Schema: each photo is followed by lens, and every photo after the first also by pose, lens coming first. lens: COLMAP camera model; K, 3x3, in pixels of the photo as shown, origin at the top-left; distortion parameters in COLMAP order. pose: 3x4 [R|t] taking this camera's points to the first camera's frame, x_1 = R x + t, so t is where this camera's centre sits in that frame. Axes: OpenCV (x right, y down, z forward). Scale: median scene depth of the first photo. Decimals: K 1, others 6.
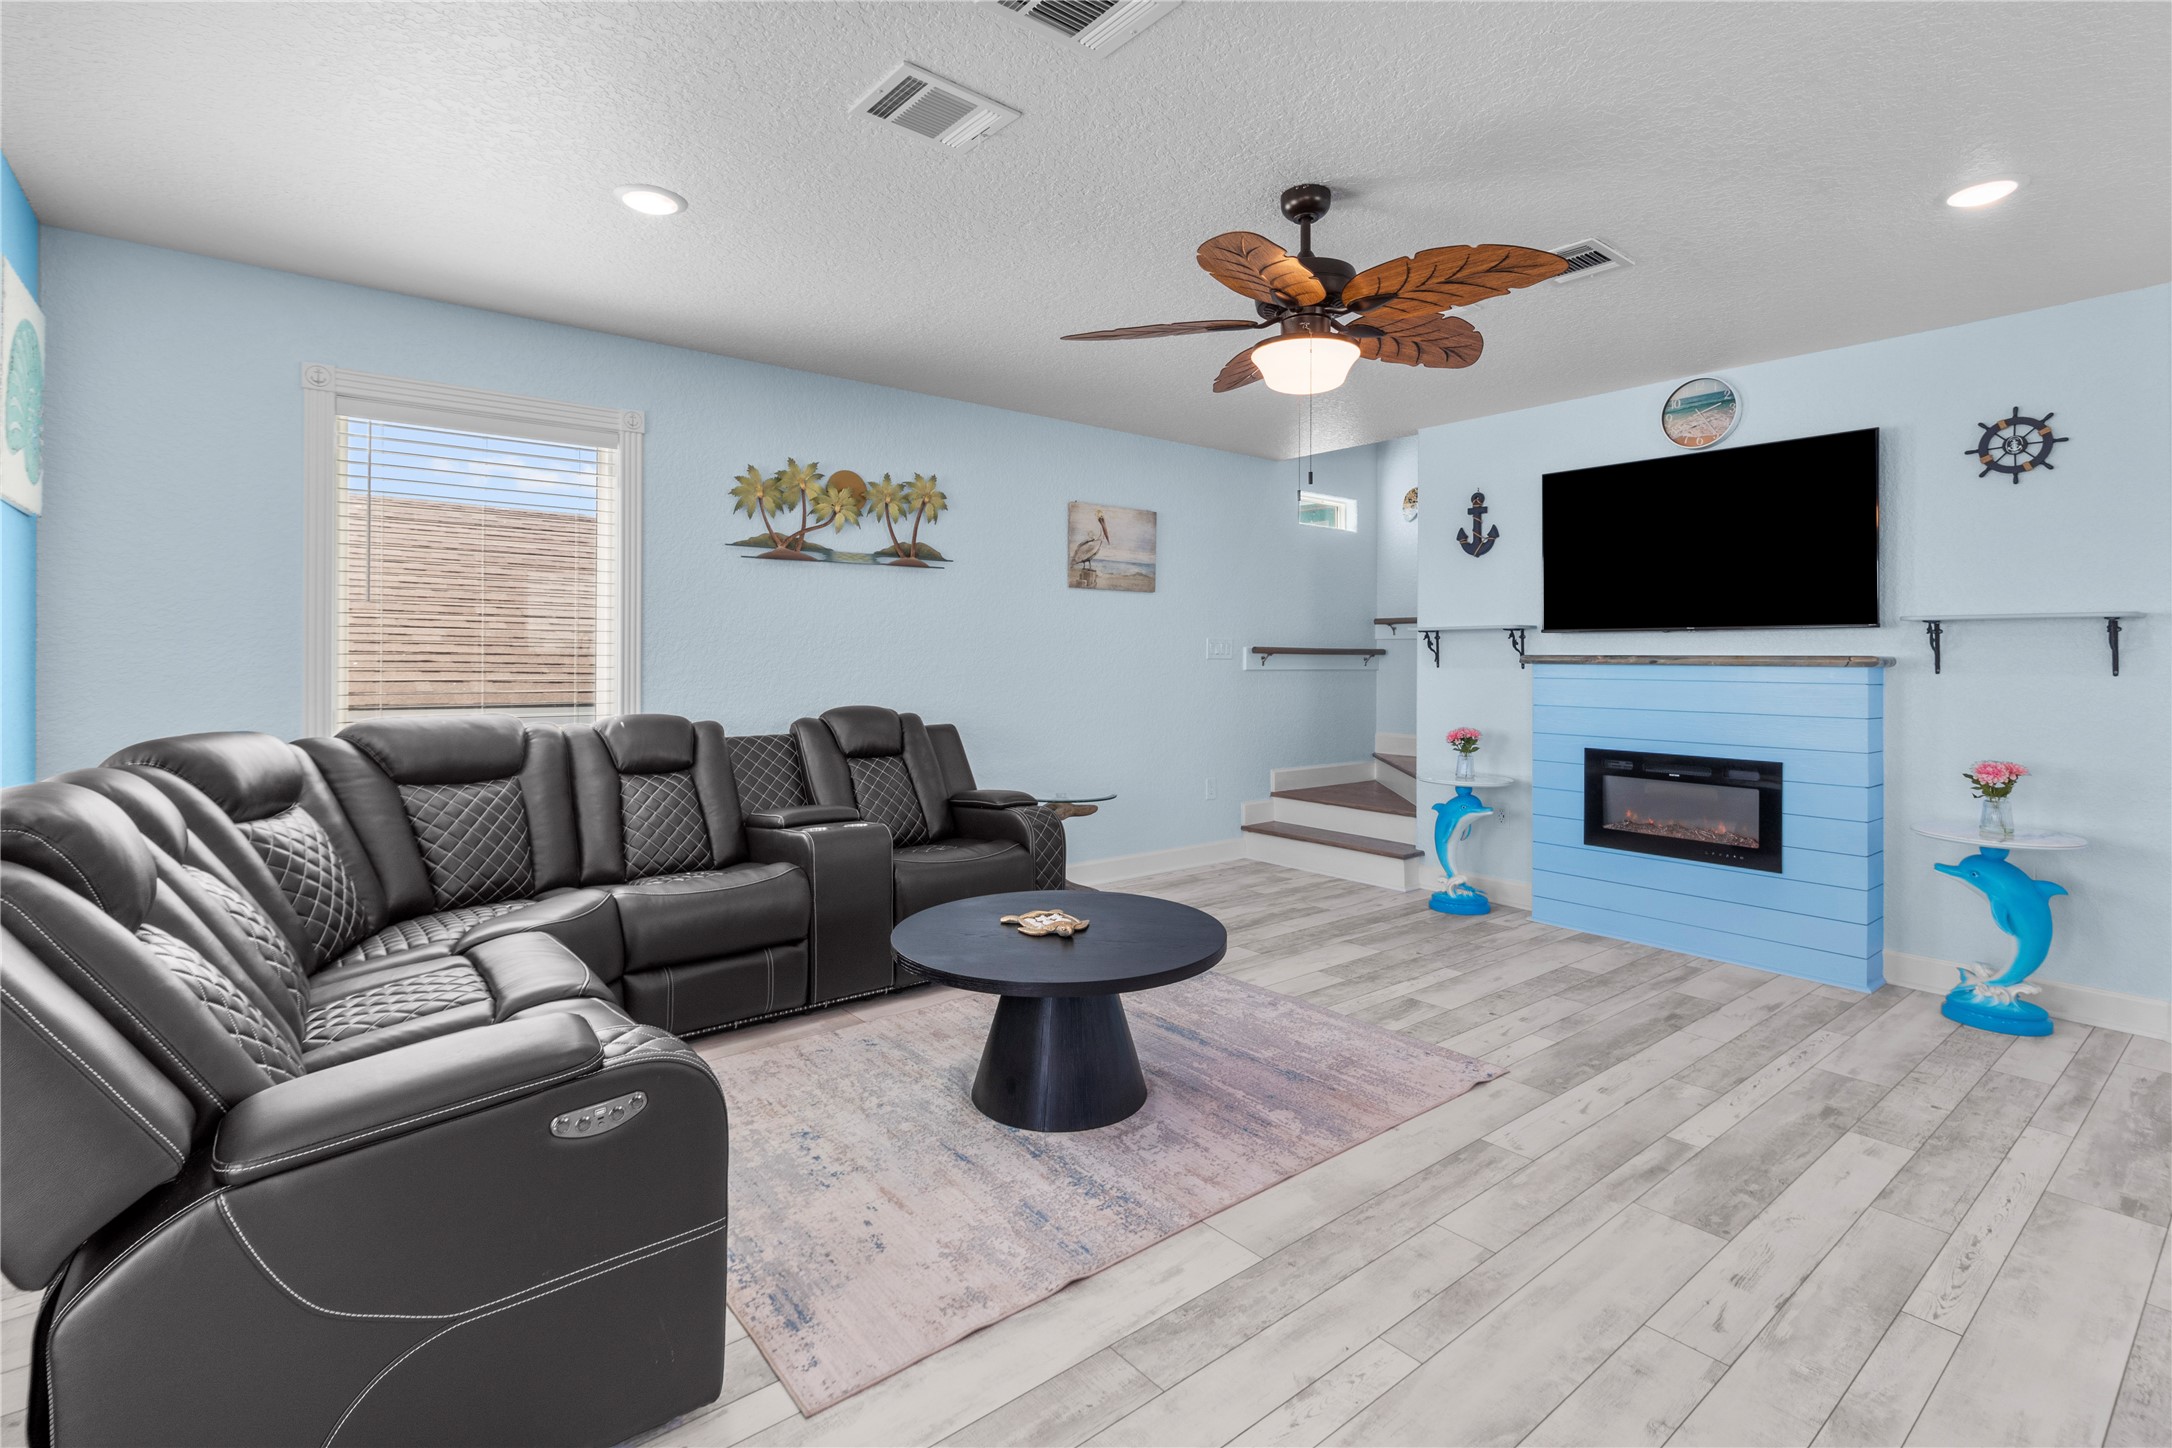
lens RADIAL K [[1013.4, 0, 1099.4], [0, 1013.4, 657.5], [0, 0, 1]] dist [0.000409, 0.000338]
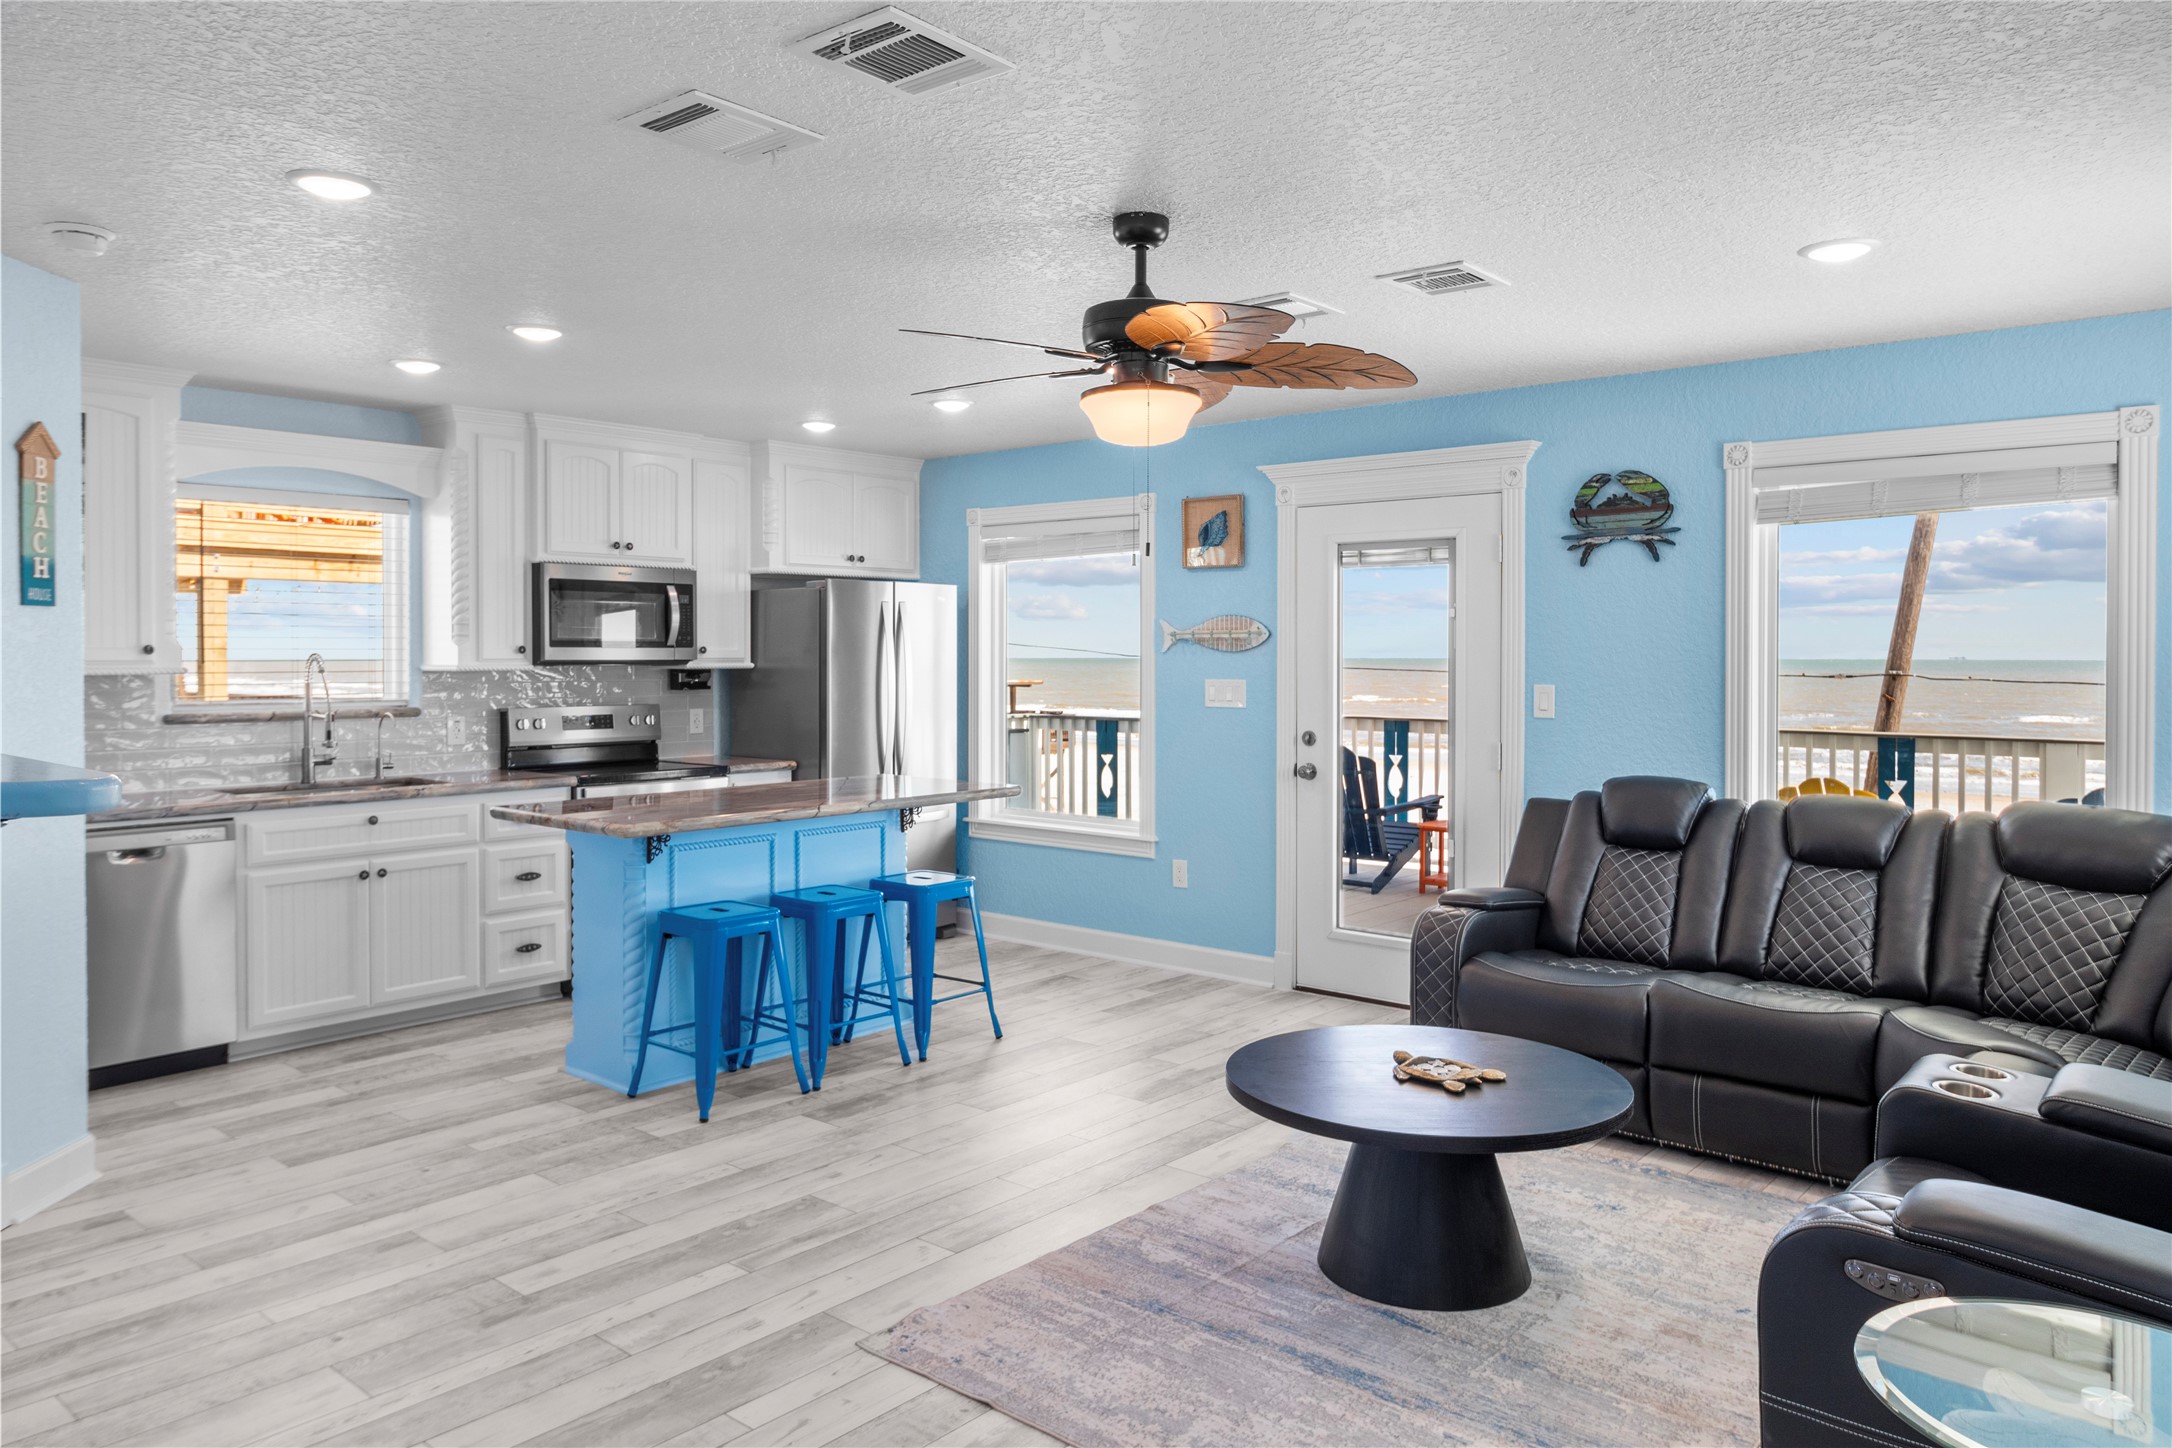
lens RADIAL K [[1483.9, 0, 1082.8], [0, 1483.9, 666.9], [0, 0, 1]] dist [0.001422, 0.001600]
pose [[-0.985280, -0.003330, -0.170918, 0.402332], [-0.004846, 0.999953, 0.008450, -0.070253], [0.170882, 0.009154, -0.985249, 1.926039]]
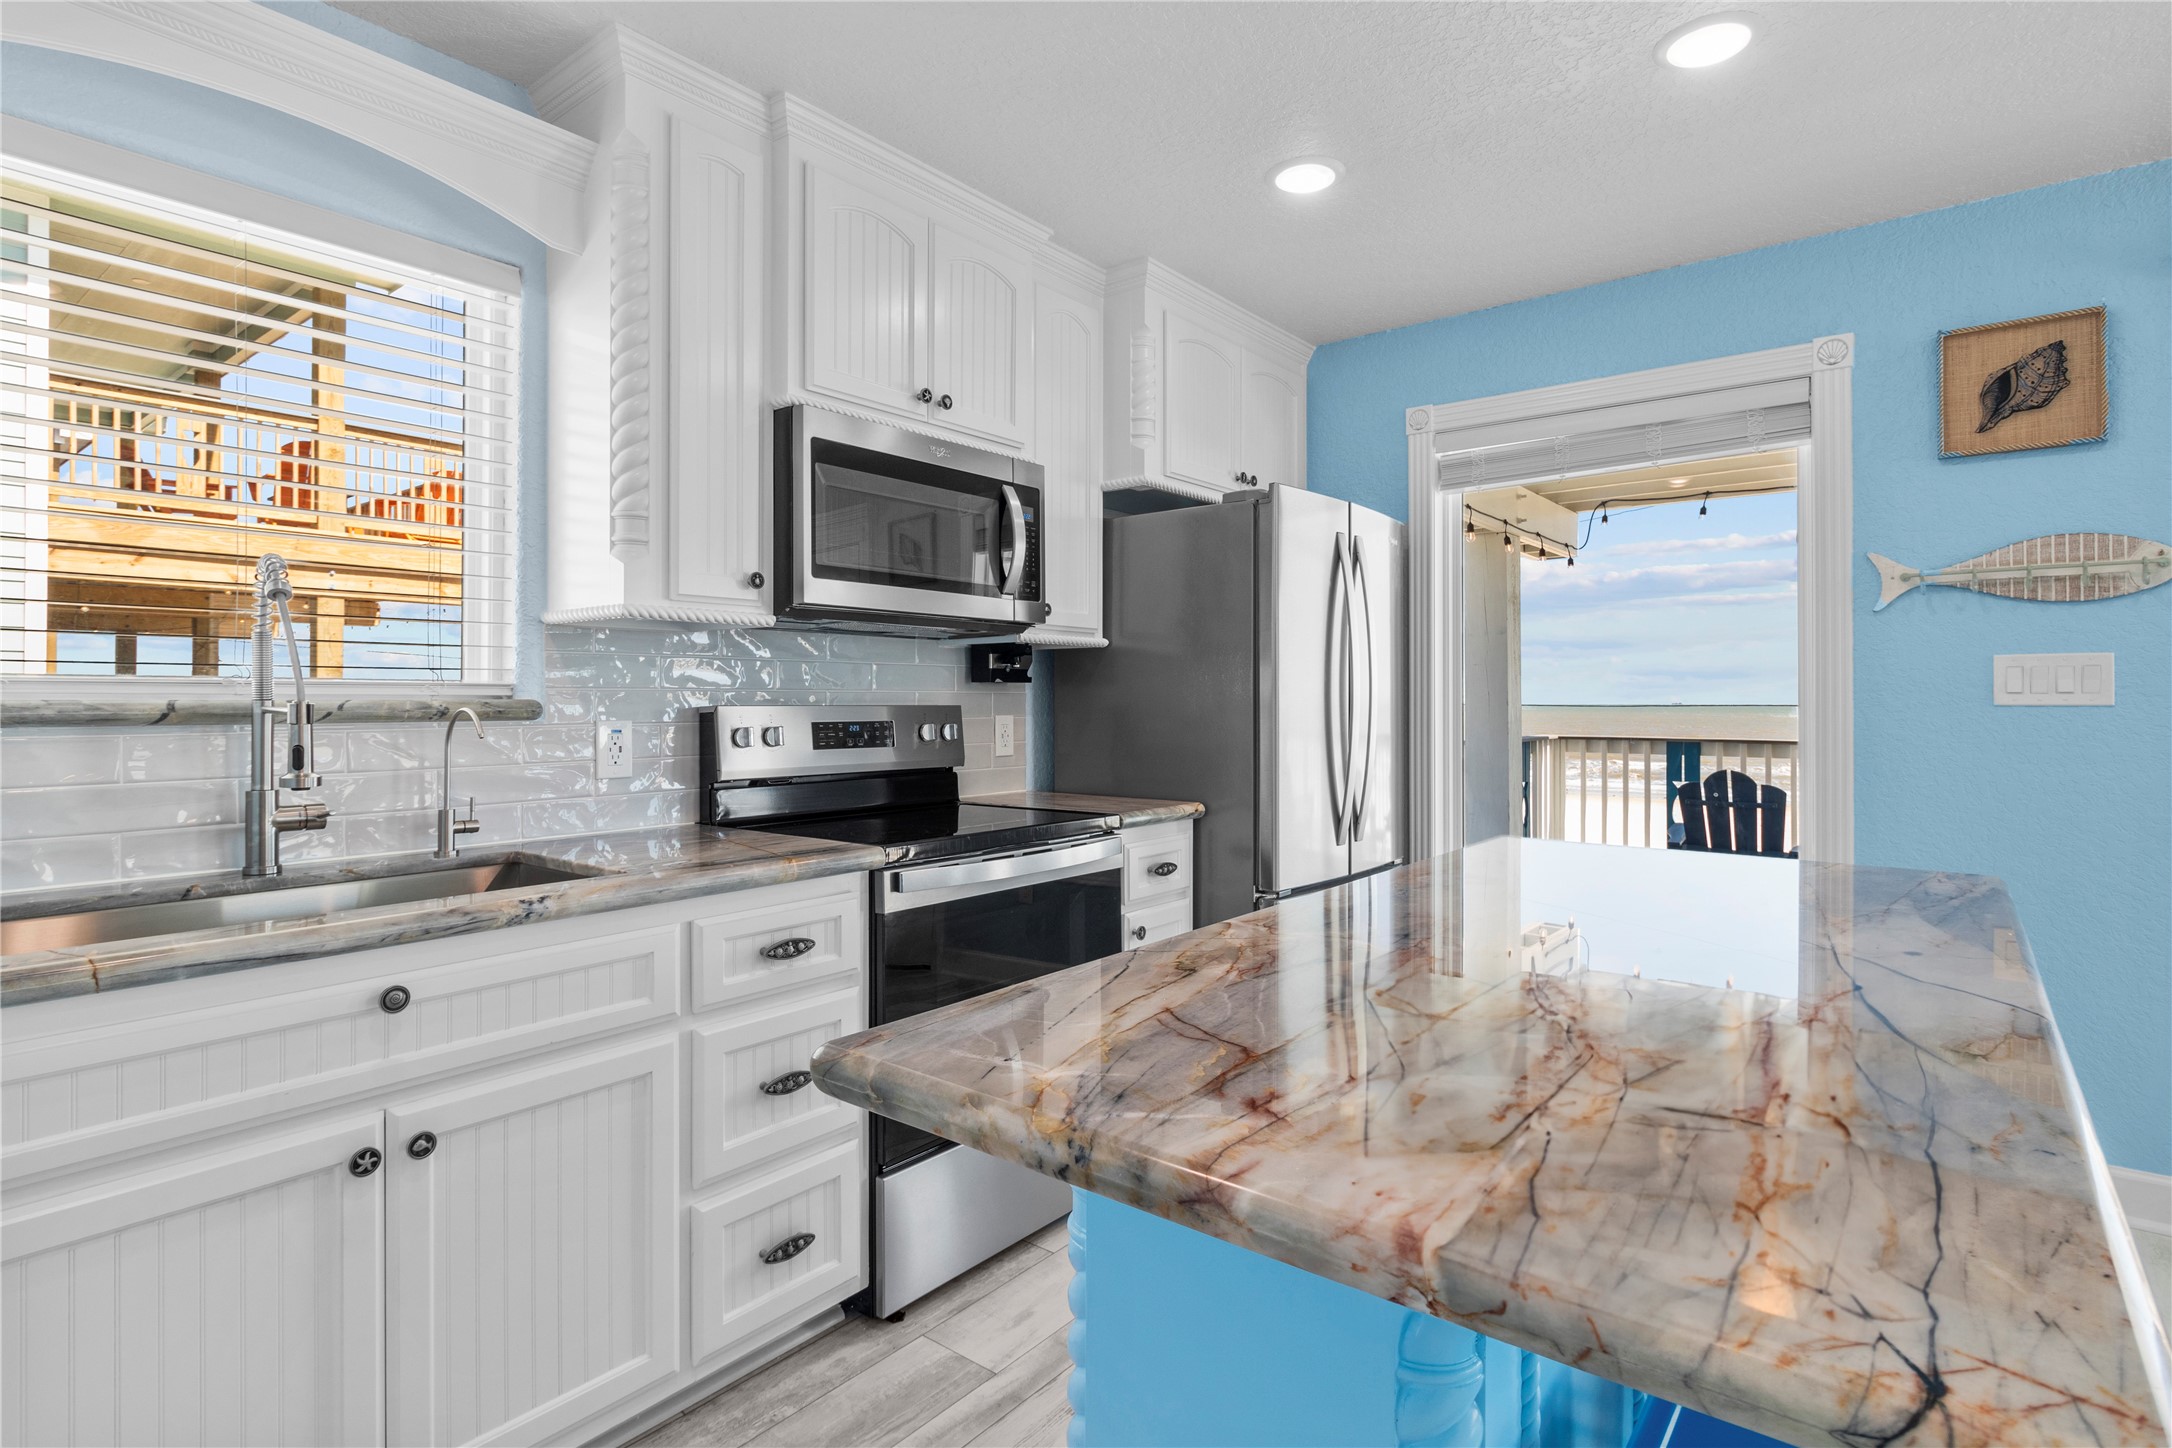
lens RADIAL K [[1079.1, 0, 1089.0], [0, 1079.1, 692.8], [0, 0, 1]] dist [-0.002805, -0.001369]
pose [[-0.977787, -0.006456, -0.209503, 0.736331], [-0.005051, 0.999961, -0.007241, 0.003081], [0.209541, -0.006022, -0.977781, 0.572645]]
